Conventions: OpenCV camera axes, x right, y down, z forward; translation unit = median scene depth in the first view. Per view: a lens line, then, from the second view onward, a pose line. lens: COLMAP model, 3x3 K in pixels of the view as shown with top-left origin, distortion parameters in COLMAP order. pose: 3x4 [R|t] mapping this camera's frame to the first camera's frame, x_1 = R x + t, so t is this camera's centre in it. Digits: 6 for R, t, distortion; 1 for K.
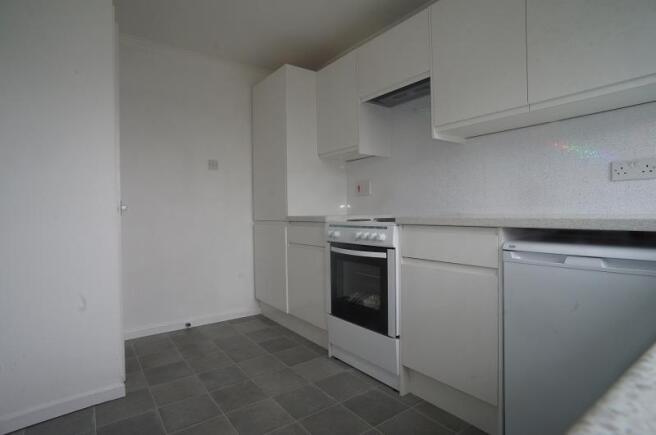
lens RADIAL K [[343.4, 0, 328.0], [0, 343.4, 217.5], [0, 0, 1]] dist [-0.078612, 0.040099]
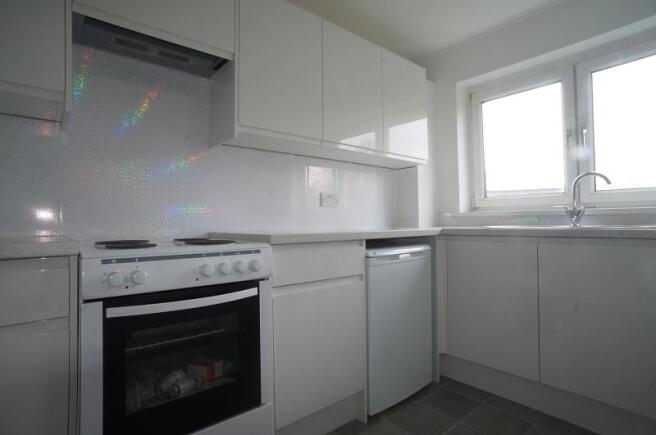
lens RADIAL K [[343.4, 0, 328.0], [0, 343.4, 217.5], [0, 0, 1]] dist [-0.078612, 0.040099]
pose [[-0.059162, 0.034584, 0.997649, -0.438258], [0.031109, 0.998978, -0.032785, -0.008833], [-0.997764, 0.029096, -0.060177, 0.737131]]
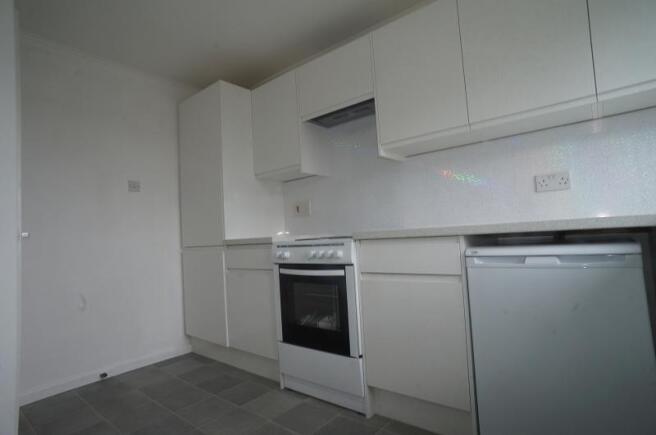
lens RADIAL K [[343.4, 0, 328.0], [0, 343.4, 217.5], [0, 0, 1]] dist [-0.078612, 0.040099]
pose [[0.967626, -0.026965, 0.250945, -0.095393], [0.046850, 0.996186, -0.073608, 0.020019], [-0.248003, 0.082982, 0.965199, 0.046399]]
